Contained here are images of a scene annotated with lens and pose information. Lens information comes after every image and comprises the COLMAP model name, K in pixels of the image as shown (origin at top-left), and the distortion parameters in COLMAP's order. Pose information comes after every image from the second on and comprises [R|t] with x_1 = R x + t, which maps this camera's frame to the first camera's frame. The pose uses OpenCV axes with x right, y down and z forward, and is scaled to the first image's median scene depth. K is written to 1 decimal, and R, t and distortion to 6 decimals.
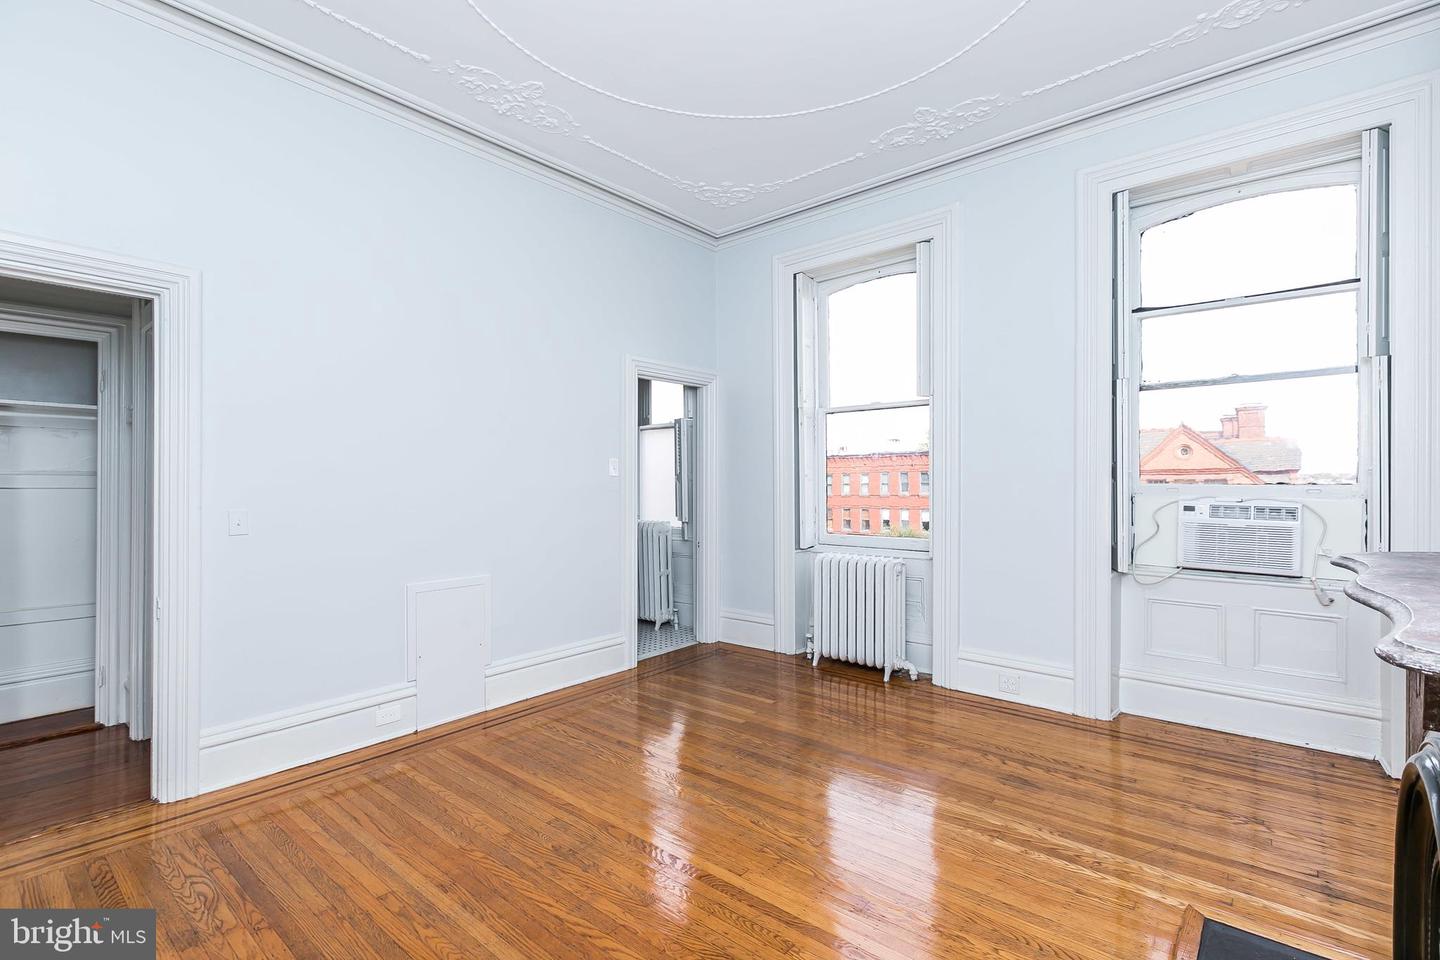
lens RADIAL K [[669.1, 0, 716.2], [0, 669.1, 485.1], [0, 0, 1]] dist [-0.004473, -0.001213]
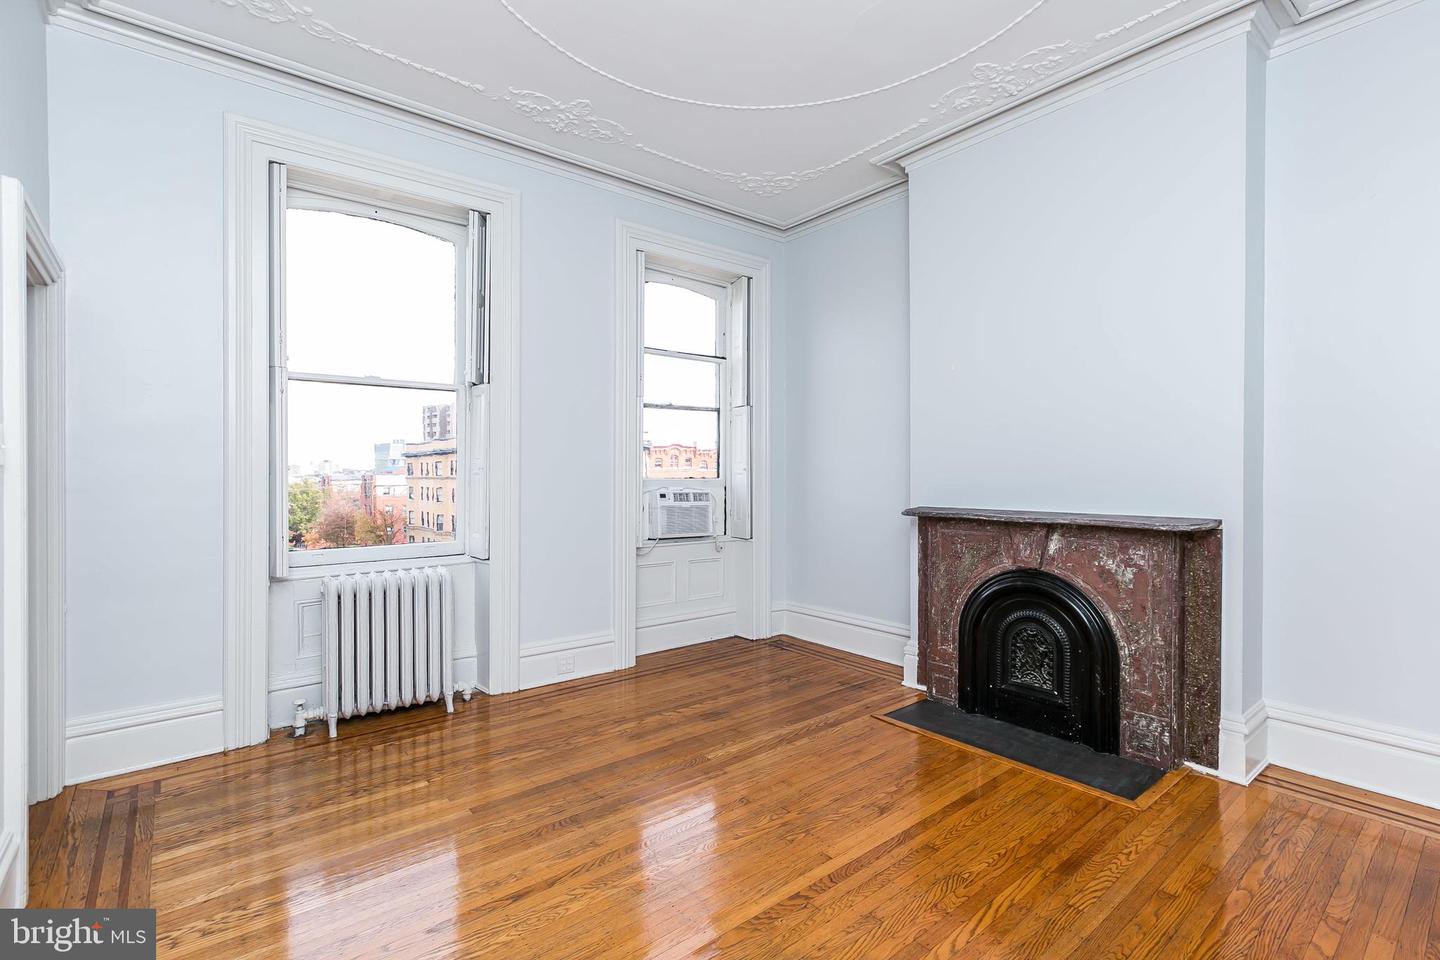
lens RADIAL K [[669.1, 0, 742.2], [0, 669.1, 479.3], [0, 0, 1]] dist [-0.004473, -0.001213]
pose [[0.156727, -0.010203, 0.987589, -0.595966], [0.001602, 0.999948, 0.010076, -0.012531], [-0.987641, 0.000003, 0.156735, 0.565877]]
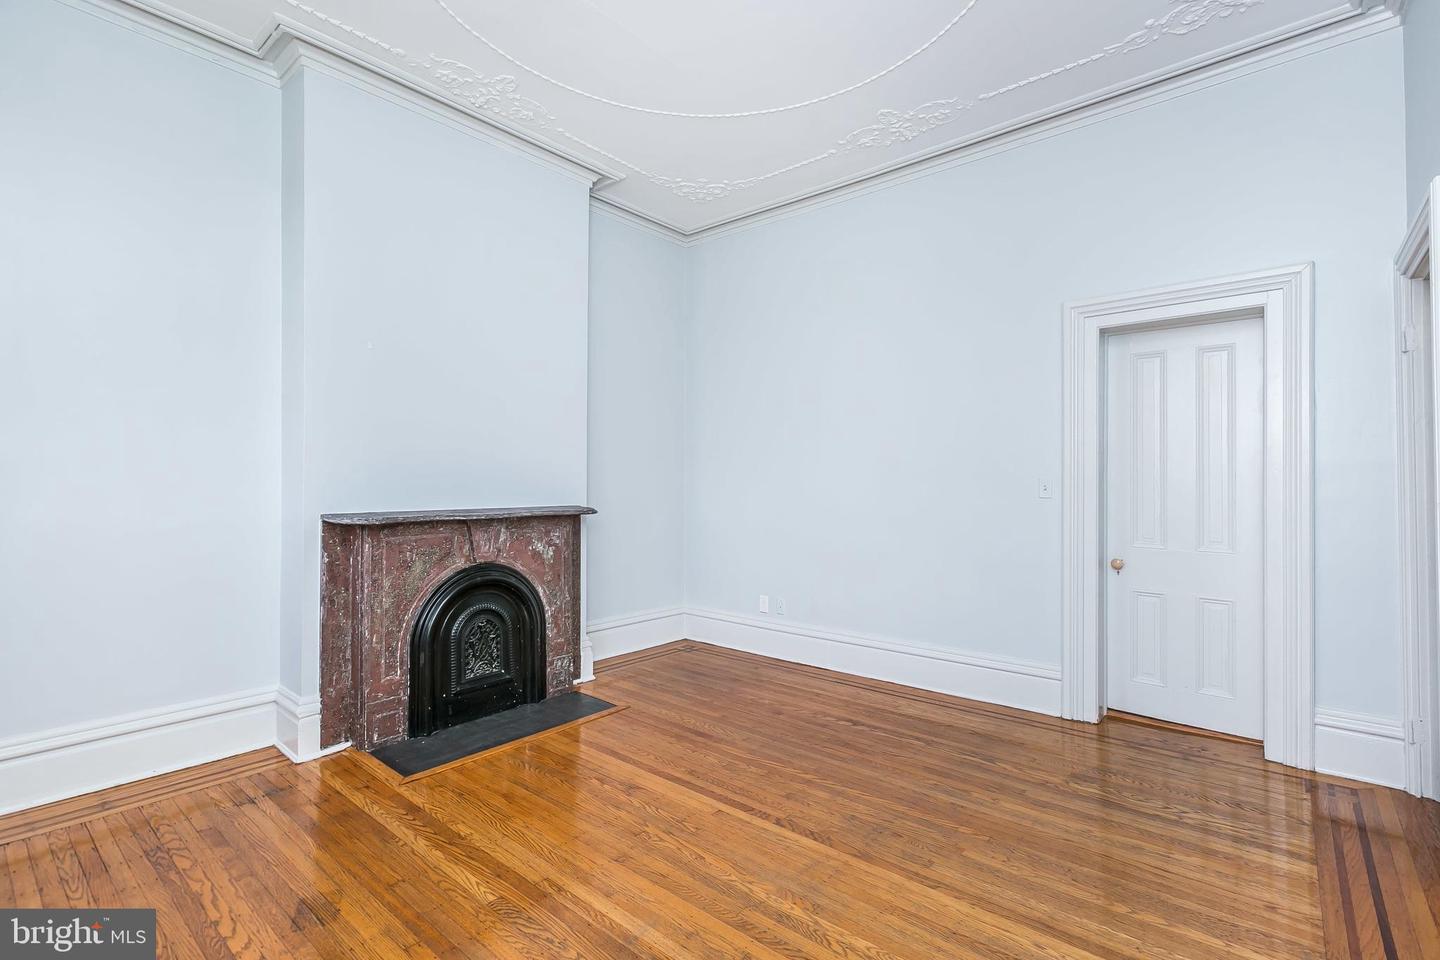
lens RADIAL K [[669.1, 0, 727.9], [0, 669.1, 476.0], [0, 0, 1]] dist [-0.004473, -0.001213]
pose [[-0.999806, 0.001373, -0.019637, 0.029359], [0.001534, 0.999965, -0.008186, 0.002797], [0.019625, -0.008214, -0.999774, 1.279716]]
